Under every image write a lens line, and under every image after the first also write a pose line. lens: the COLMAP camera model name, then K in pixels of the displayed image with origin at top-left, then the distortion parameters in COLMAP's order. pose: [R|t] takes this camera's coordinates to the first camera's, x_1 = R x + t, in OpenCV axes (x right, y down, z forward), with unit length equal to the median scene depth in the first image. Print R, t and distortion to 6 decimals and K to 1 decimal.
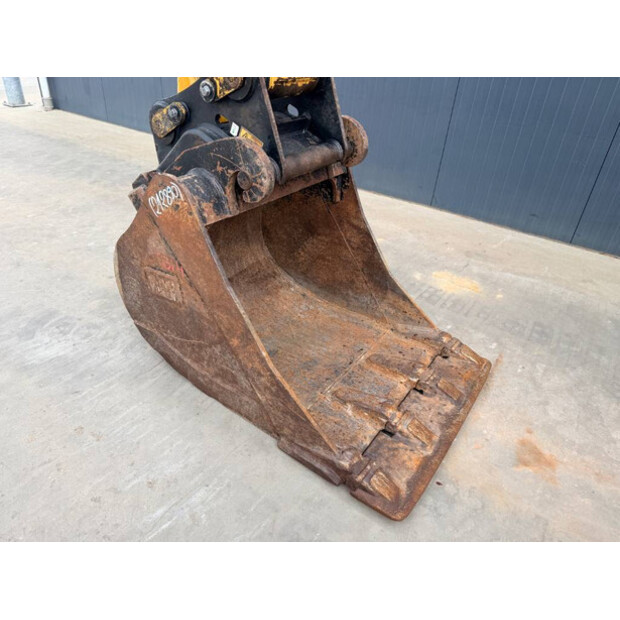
lens RADIAL K [[434.3, 0, 306.9], [0, 434.3, 310.4], [0, 0, 1]] dist [0.105530, -0.166325]
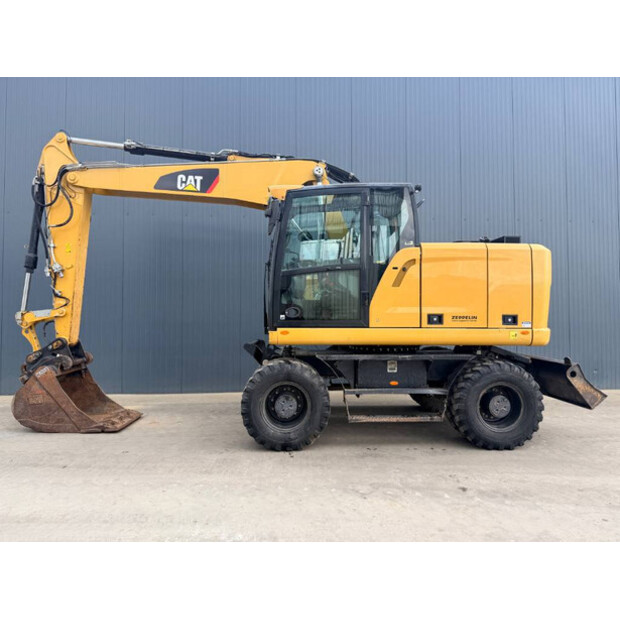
lens RADIAL K [[434.3, 0, 306.9], [0, 434.3, 310.4], [0, 0, 1]] dist [0.105530, -0.166325]
pose [[0.796094, -0.057713, 0.602415, -0.697947], [0.373721, 0.829836, -0.414373, 1.644141], [-0.475991, 0.555015, 0.682196, -2.856662]]
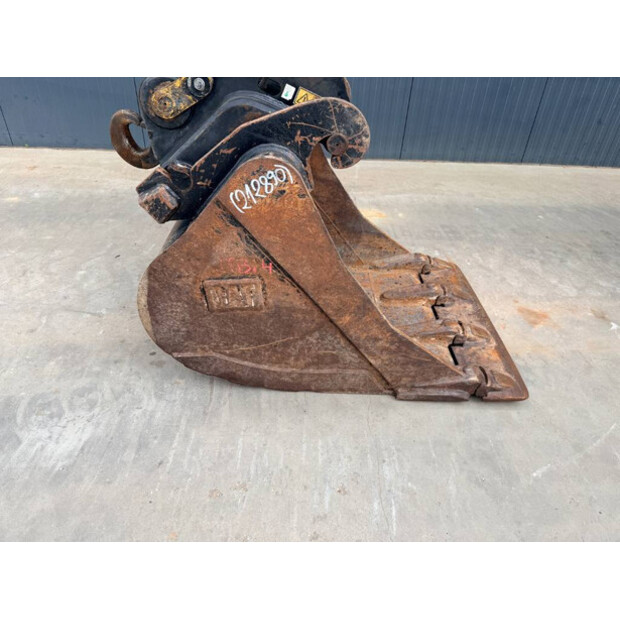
lens RADIAL K [[434.3, 0, 306.9], [0, 434.3, 310.4], [0, 0, 1]] dist [0.105530, -0.166325]
pose [[0.809326, -0.371531, 0.454924, -0.626234], [0.329336, 0.928362, 0.172282, -0.130971], [-0.486342, 0.010391, 0.873707, 0.196336]]
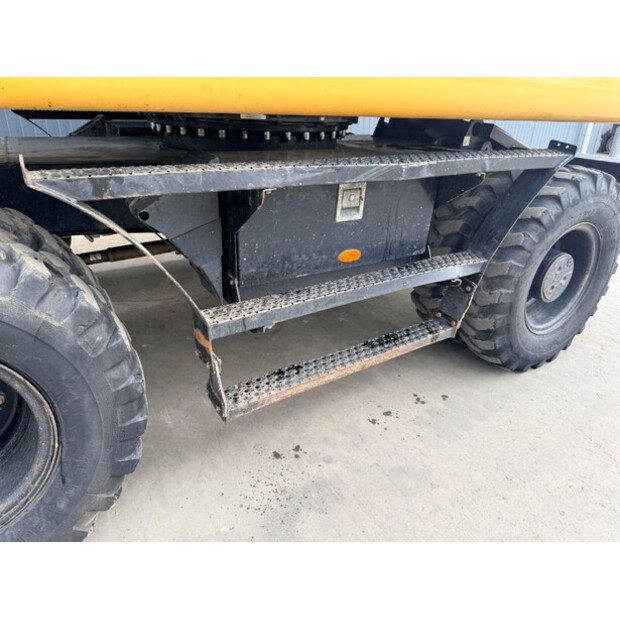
lens RADIAL K [[434.3, 0, 306.9], [0, 434.3, 310.4], [0, 0, 1]] dist [0.105530, -0.166325]
pose [[0.396907, -0.446950, 0.801686, 0.833510], [0.486805, 0.842971, 0.228955, 0.834326], [-0.778130, 0.299391, 0.552158, -1.109358]]
